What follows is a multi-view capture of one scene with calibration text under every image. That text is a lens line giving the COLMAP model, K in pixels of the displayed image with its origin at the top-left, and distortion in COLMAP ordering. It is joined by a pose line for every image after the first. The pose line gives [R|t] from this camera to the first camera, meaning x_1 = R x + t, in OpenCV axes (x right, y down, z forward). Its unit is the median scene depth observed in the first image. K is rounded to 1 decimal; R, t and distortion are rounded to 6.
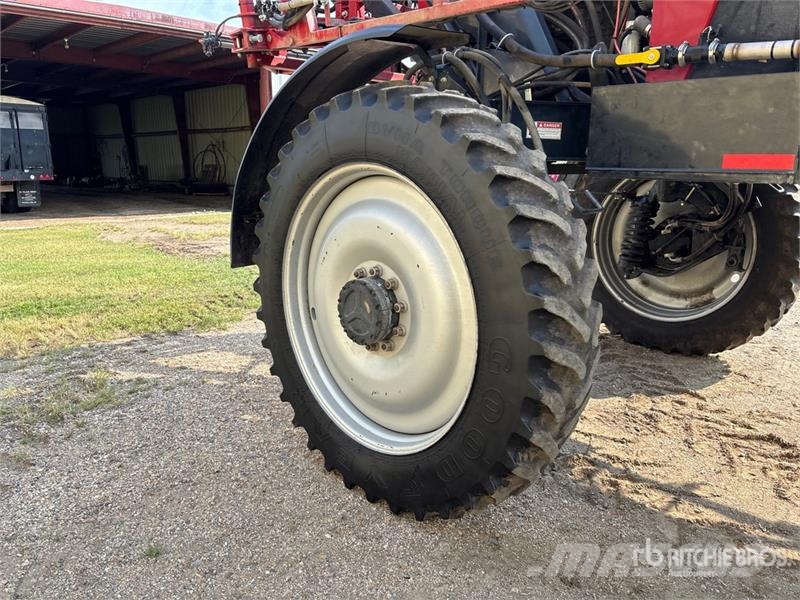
lens RADIAL K [[611.9, 0, 400.1], [0, 611.9, 291.1], [0, 0, 1]] dist [0.057154, -0.069978]
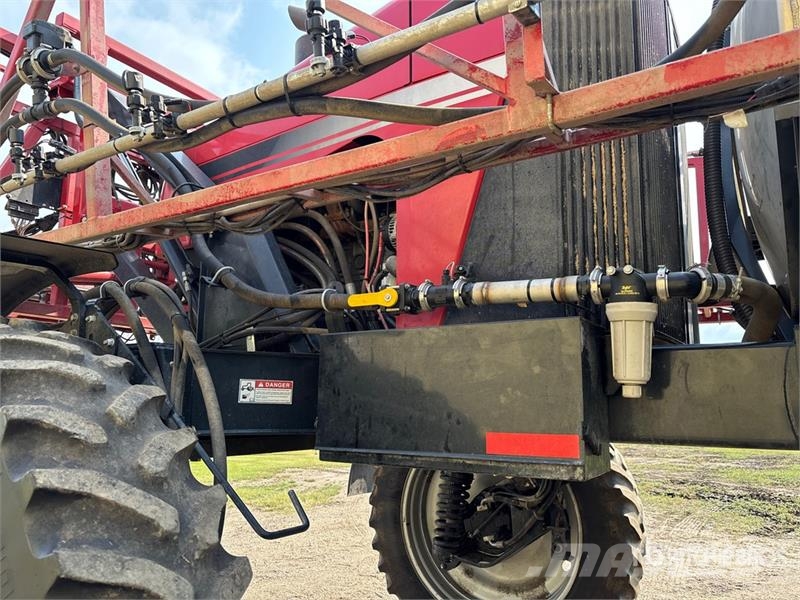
lens RADIAL K [[611.9, 0, 400.1], [0, 611.9, 291.1], [0, 0, 1]] dist [0.057154, -0.069978]
pose [[0.975463, 0.037626, 0.216926, 0.249130], [0.049880, 0.921902, -0.384199, -0.097555], [-0.214440, 0.385592, 0.897404, 0.318329]]
